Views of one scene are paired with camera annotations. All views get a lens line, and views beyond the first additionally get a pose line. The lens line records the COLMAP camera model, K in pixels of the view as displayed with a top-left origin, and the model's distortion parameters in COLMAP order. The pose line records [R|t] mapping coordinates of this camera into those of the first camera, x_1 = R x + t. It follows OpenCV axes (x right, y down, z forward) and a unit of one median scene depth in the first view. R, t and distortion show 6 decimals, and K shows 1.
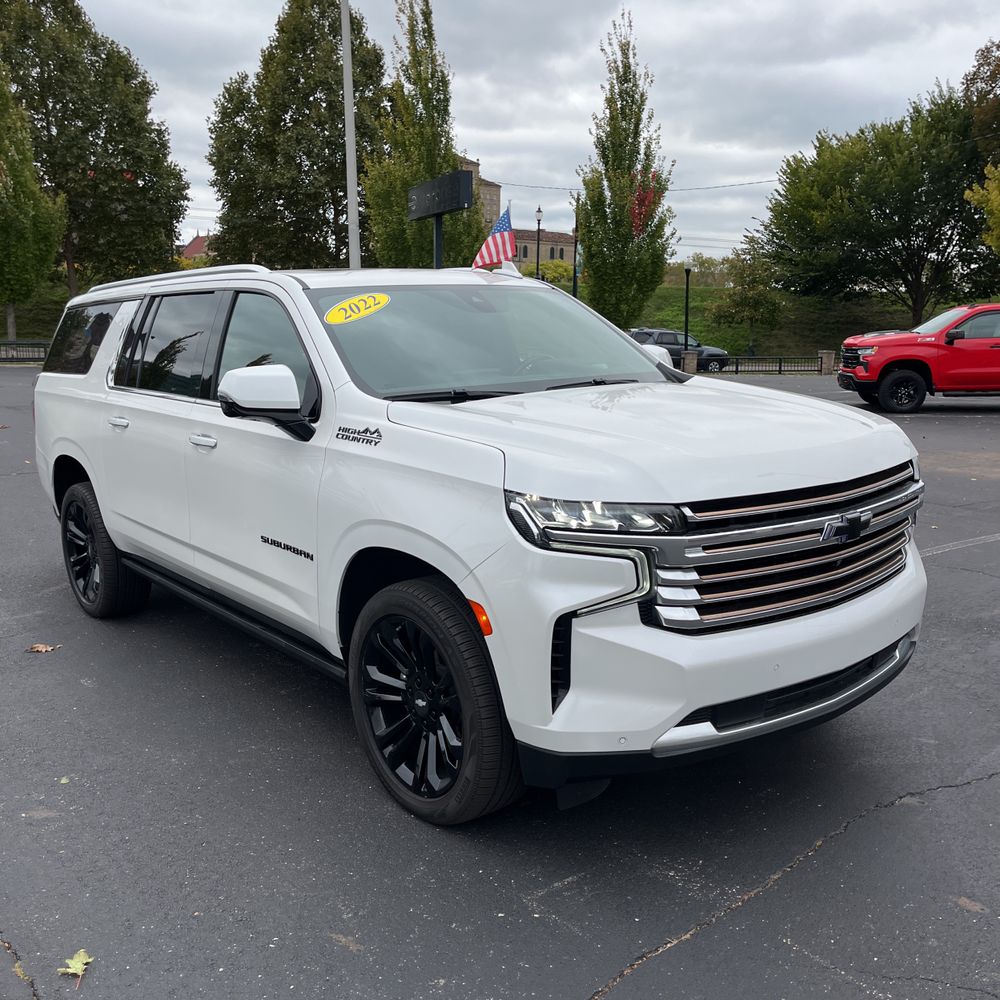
lens RADIAL K [[1013.5, 0, 510.2], [0, 1013.5, 501.9], [0, 0, 1]] dist [0.030383, 0.000000]
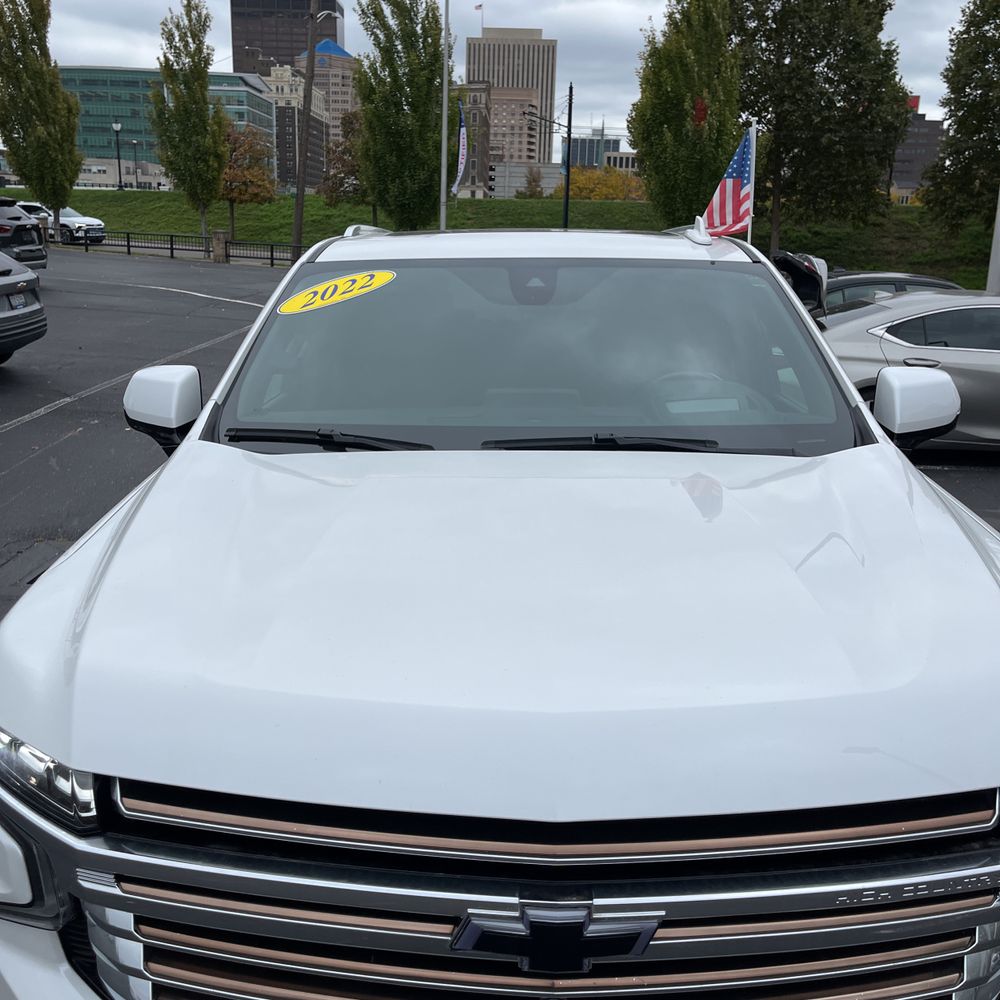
lens RADIAL K [[1013.5, 0, 495.9], [0, 1013.5, 499.8], [0, 0, 1]] dist [0.030383, 0.000000]
pose [[0.759798, 0.172746, -0.626790, 0.043936], [-0.133758, 0.984966, 0.109319, -0.015023], [0.636251, 0.000778, 0.771482, 0.055758]]
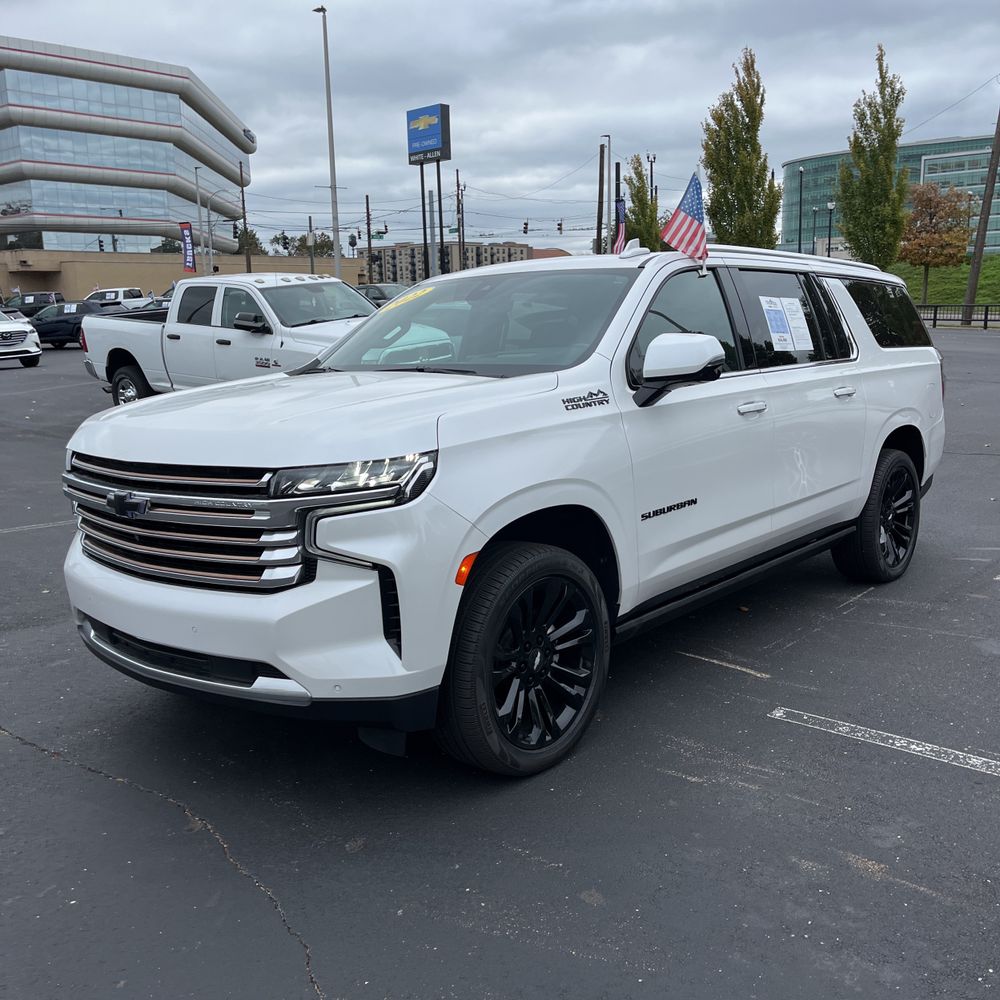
lens RADIAL K [[1013.5, 0, 498.5], [0, 1013.5, 509.7], [0, 0, 1]] dist [0.030383, 0.000000]
pose [[0.177084, 0.177385, -0.968078, 0.117905], [-0.150474, 0.976939, 0.151483, -0.015601], [0.972625, 0.118845, 0.199692, 0.095667]]
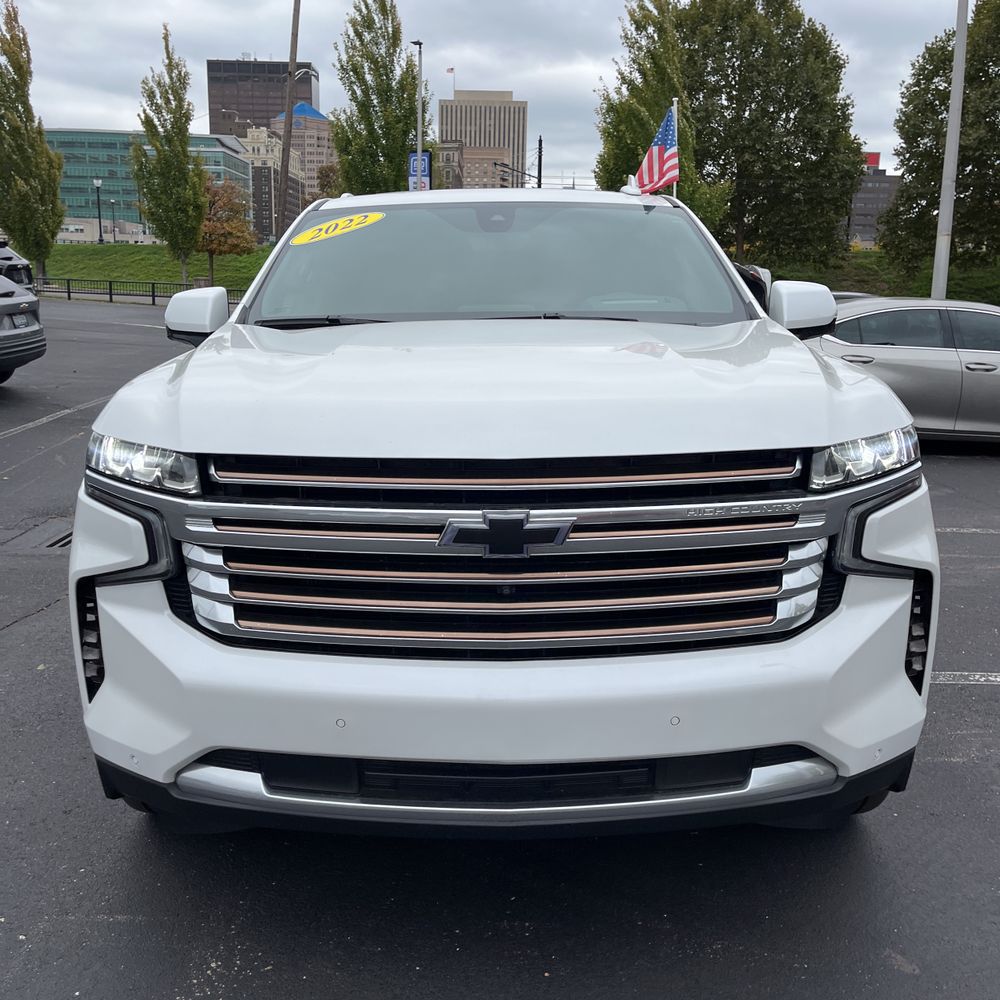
lens RADIAL K [[1013.5, 0, 492.8], [0, 1013.5, 502.6], [0, 0, 1]] dist [0.030383, 0.000000]
pose [[0.773751, 0.131952, -0.619595, 0.057585], [-0.122176, 0.990787, 0.058430, -0.002376], [0.621597, 0.030489, 0.782744, 0.042612]]
